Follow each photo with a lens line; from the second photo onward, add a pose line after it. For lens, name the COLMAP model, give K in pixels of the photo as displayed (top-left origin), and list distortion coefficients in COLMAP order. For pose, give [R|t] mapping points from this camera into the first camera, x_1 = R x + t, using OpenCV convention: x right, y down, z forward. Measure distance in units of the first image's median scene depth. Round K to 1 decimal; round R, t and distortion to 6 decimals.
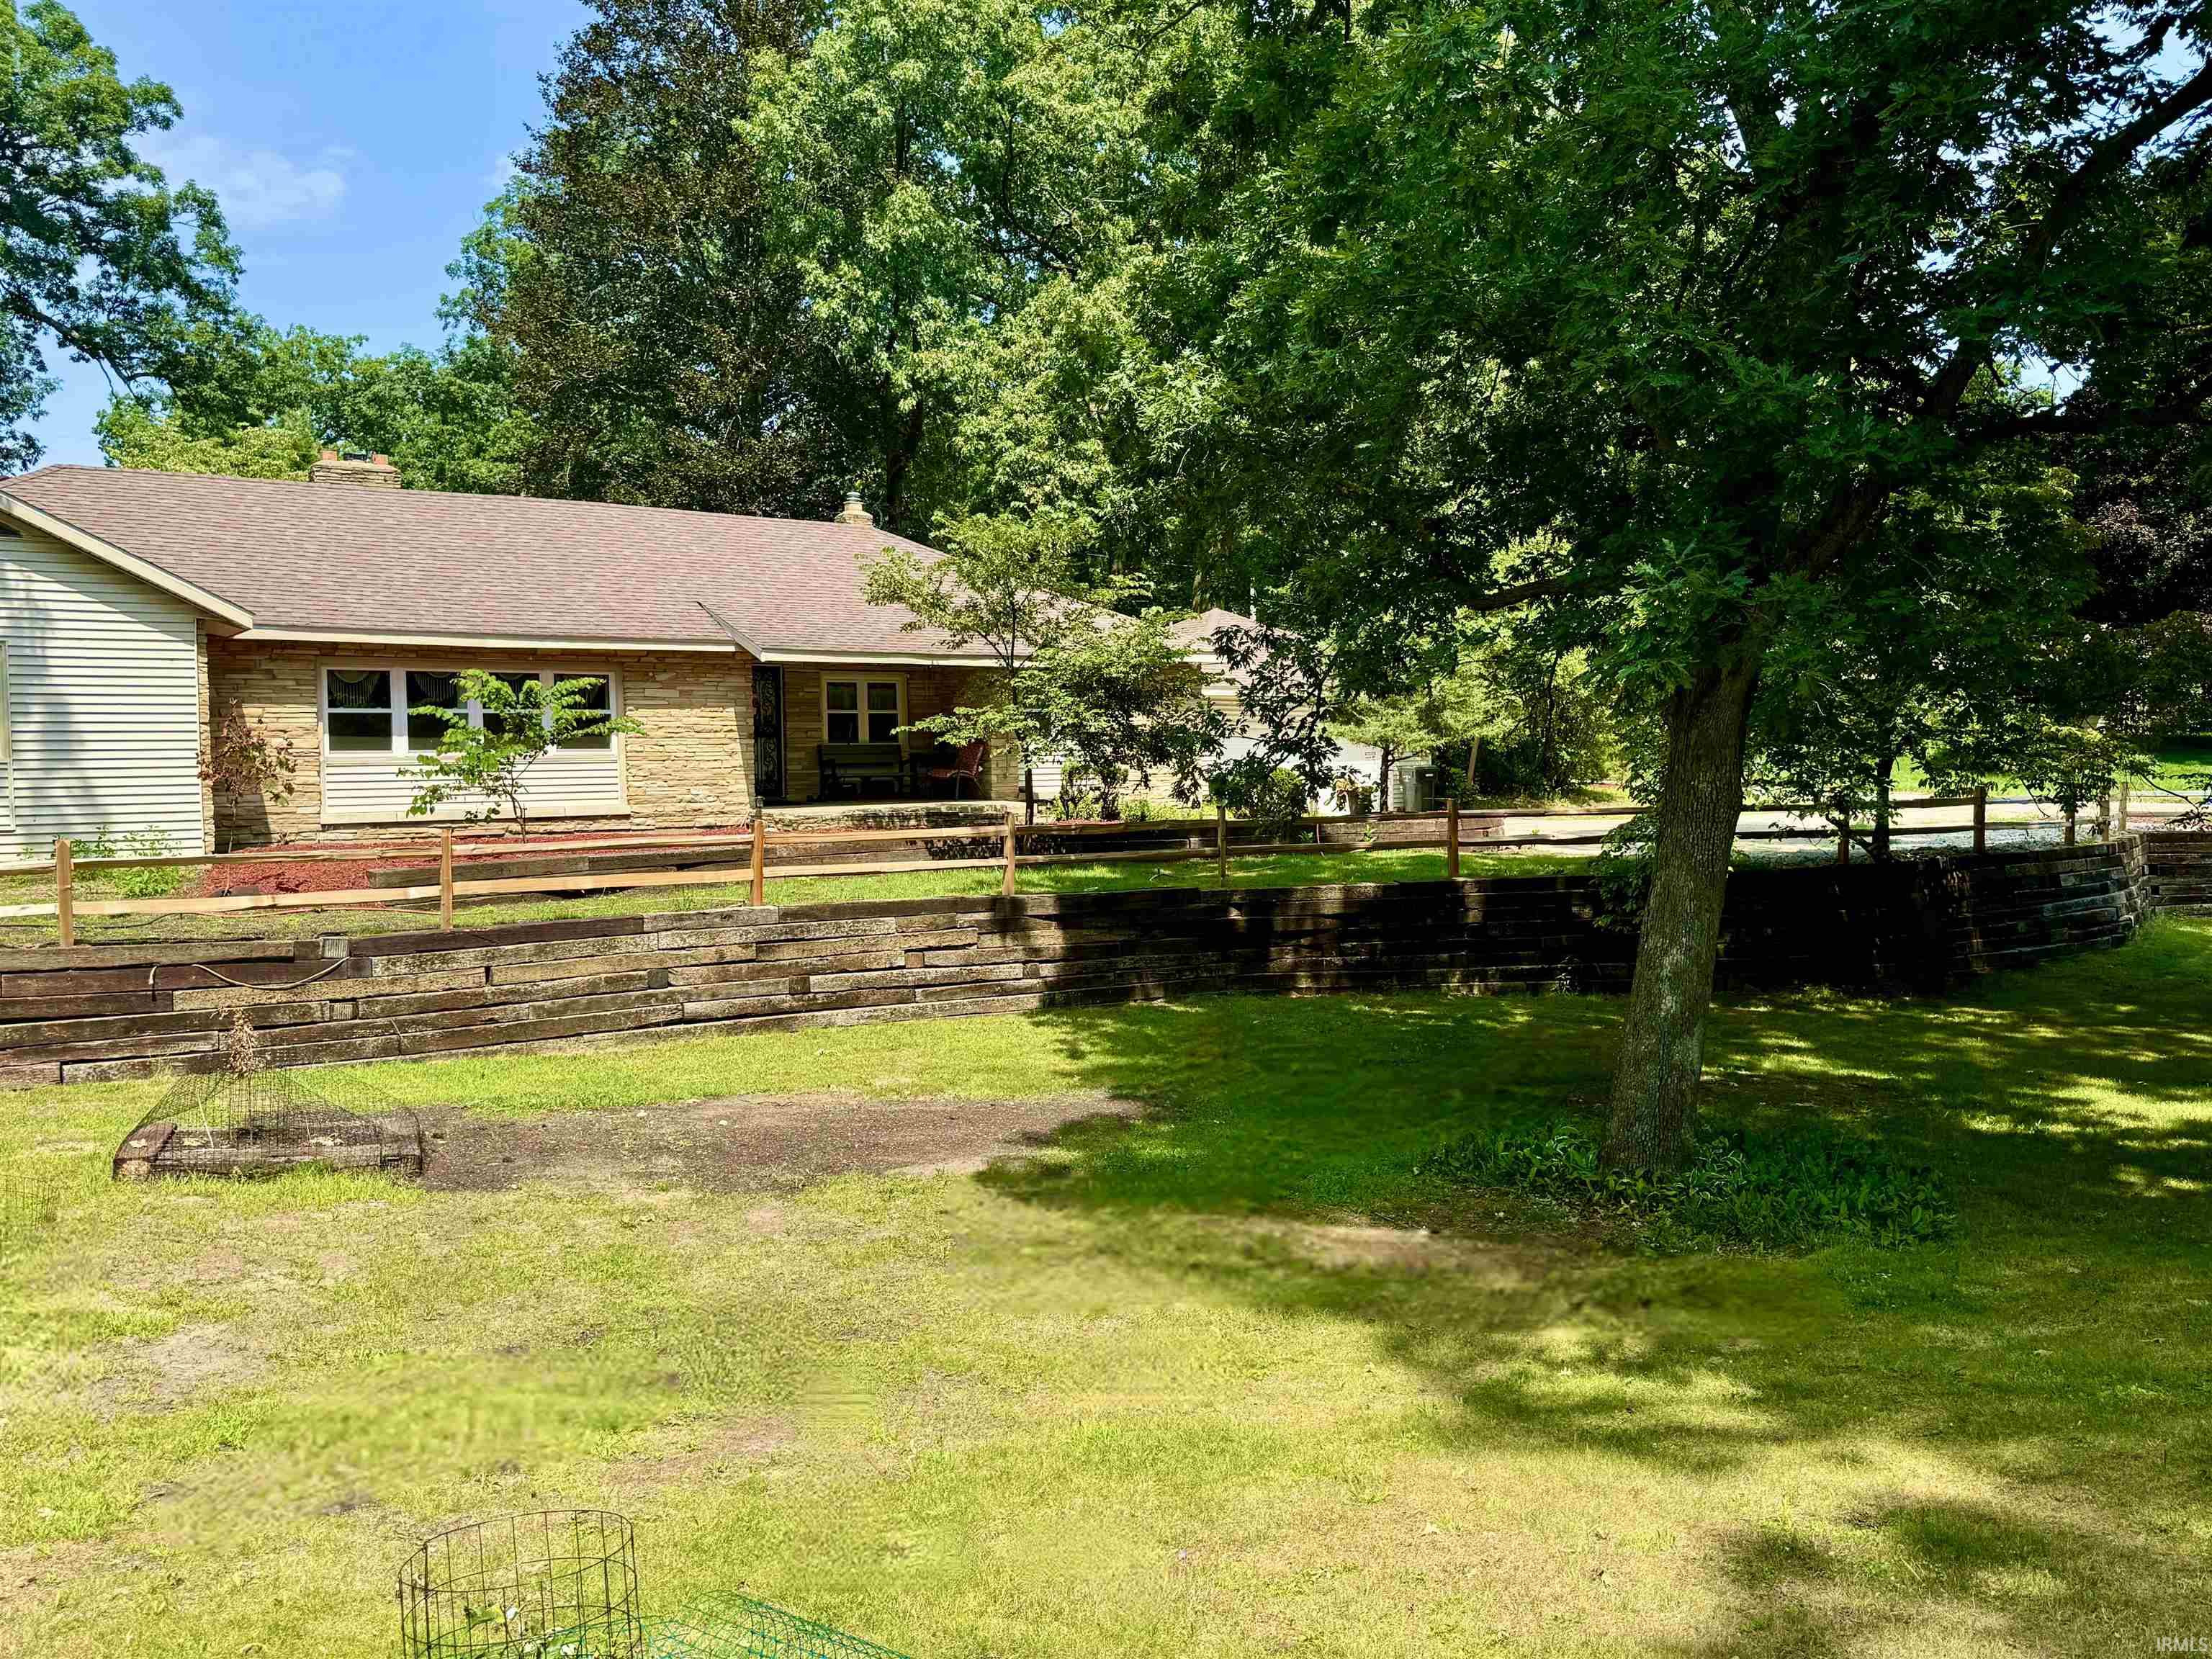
lens RADIAL K [[1745.6, 0, 1118.1], [0, 1745.6, 829.1], [0, 0, 1]] dist [0.102937, -0.161283]
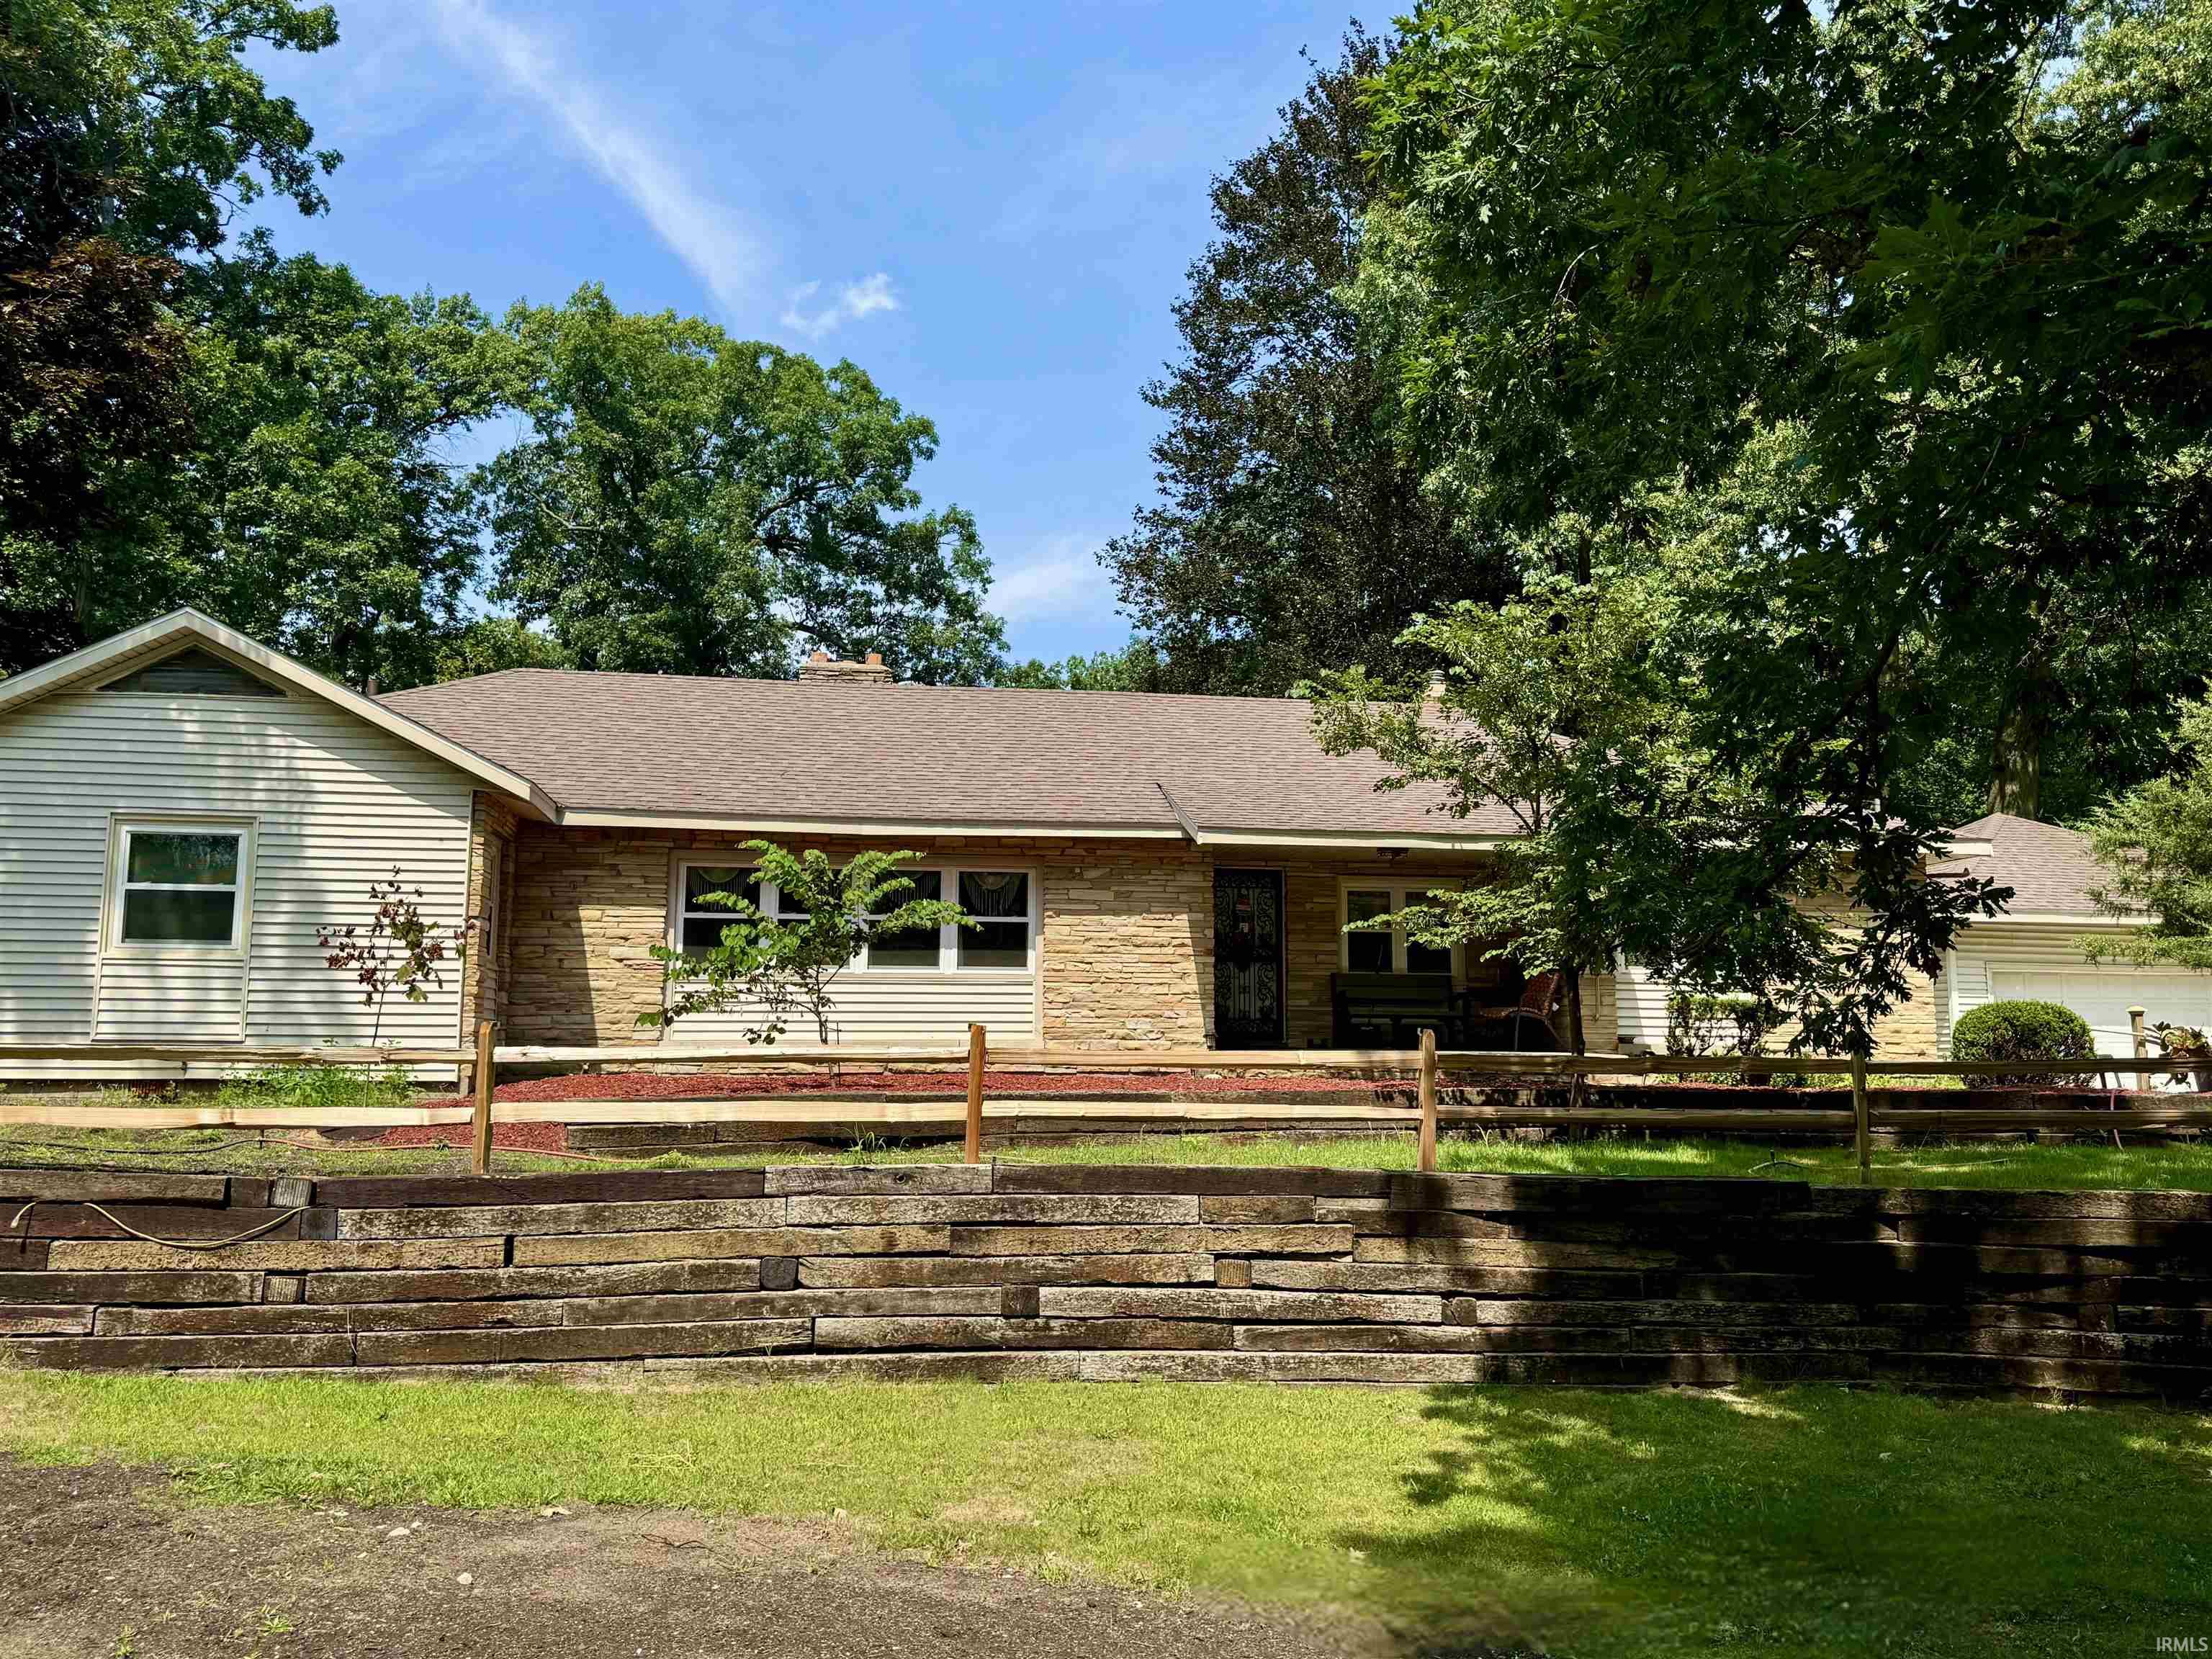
lens RADIAL K [[1745.6, 0, 1103.2], [0, 1745.6, 811.4], [0, 0, 1]] dist [0.102937, -0.161283]
pose [[0.892430, -0.049851, -0.448423, 0.100919], [-0.034083, 0.983589, -0.177174, 0.024607], [0.449896, 0.173399, 0.876086, 0.380215]]
